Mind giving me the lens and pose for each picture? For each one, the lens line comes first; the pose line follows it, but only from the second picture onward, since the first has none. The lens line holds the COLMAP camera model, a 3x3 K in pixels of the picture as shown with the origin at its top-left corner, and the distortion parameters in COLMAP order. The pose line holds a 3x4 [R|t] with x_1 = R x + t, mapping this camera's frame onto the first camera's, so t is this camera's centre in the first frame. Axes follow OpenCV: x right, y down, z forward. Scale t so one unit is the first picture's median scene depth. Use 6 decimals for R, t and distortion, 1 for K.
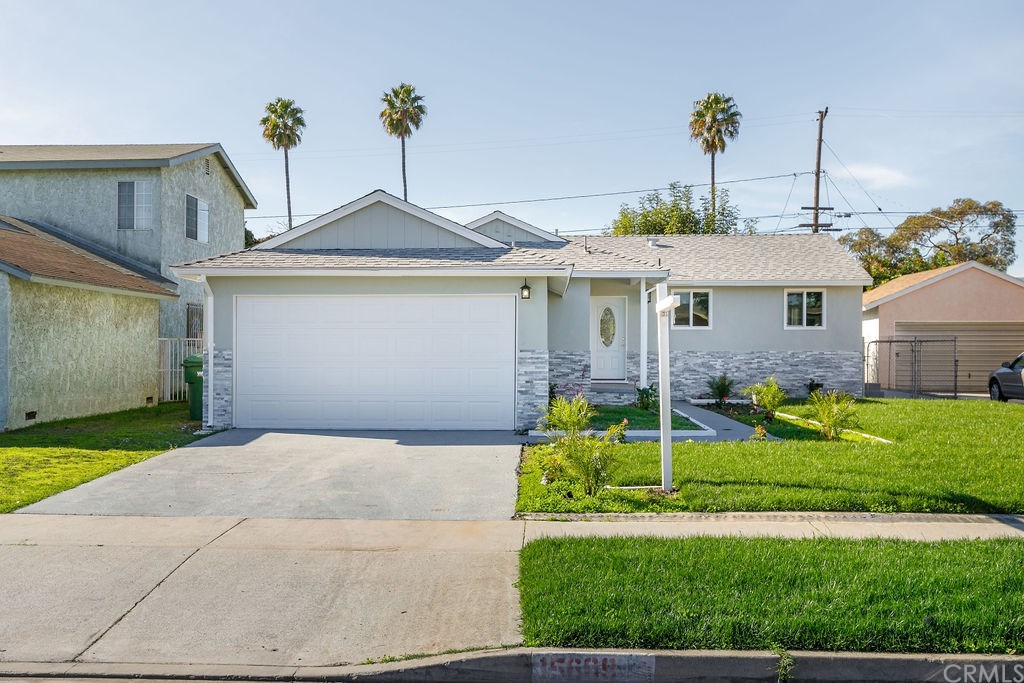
lens RADIAL K [[1006.6, 0, 480.5], [0, 1006.6, 346.2], [0, 0, 1]] dist [0.010417, 0.000941]
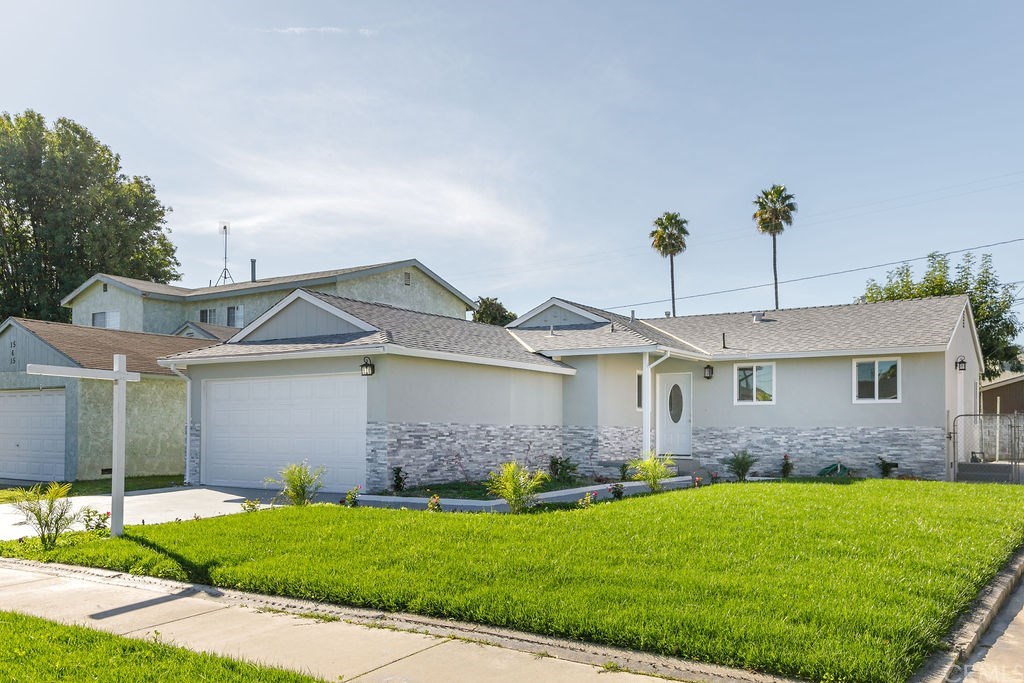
lens RADIAL K [[875.3, 0, 511.7], [0, 875.3, 401.9], [0, 0, 1]] dist [0.002464, 0.000504]
pose [[0.871146, -0.014904, -0.490797, 0.265084], [-0.001159, 0.999474, -0.032408, 0.005262], [0.491022, 0.028801, 0.870671, 0.097648]]
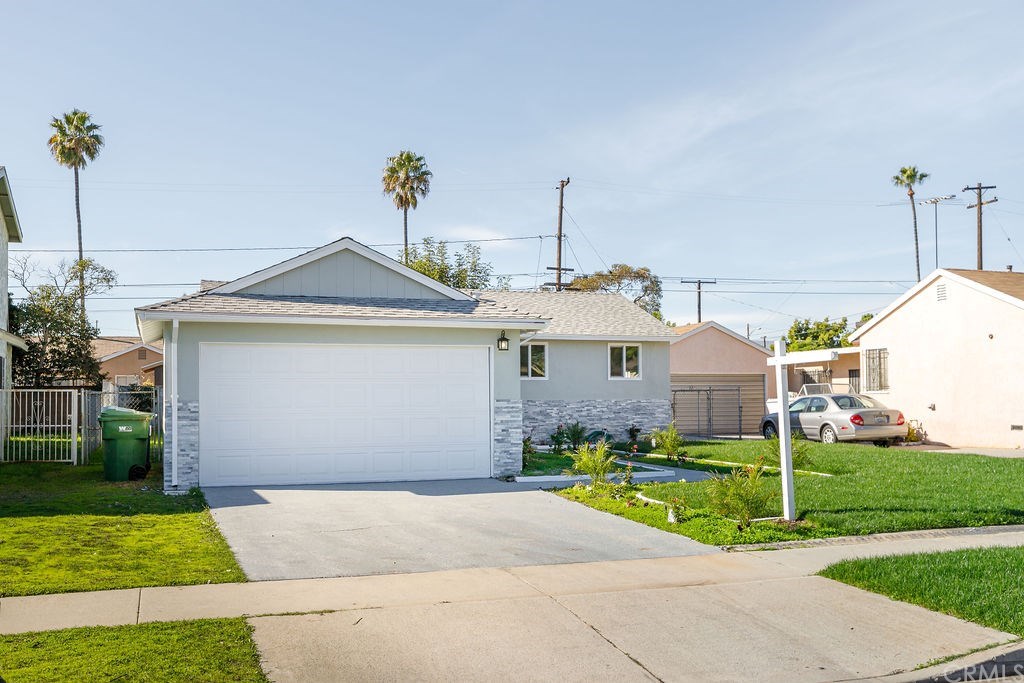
lens RADIAL K [[1015.8, 0, 512.4], [0, 1015.8, 359.3], [0, 0, 1]] dist [0.011091, -0.006457]
pose [[0.919423, 0.009259, 0.393160, -0.145368], [0.005153, 0.999353, -0.035585, -0.000179], [-0.393236, 0.034743, 0.918781, 0.013640]]
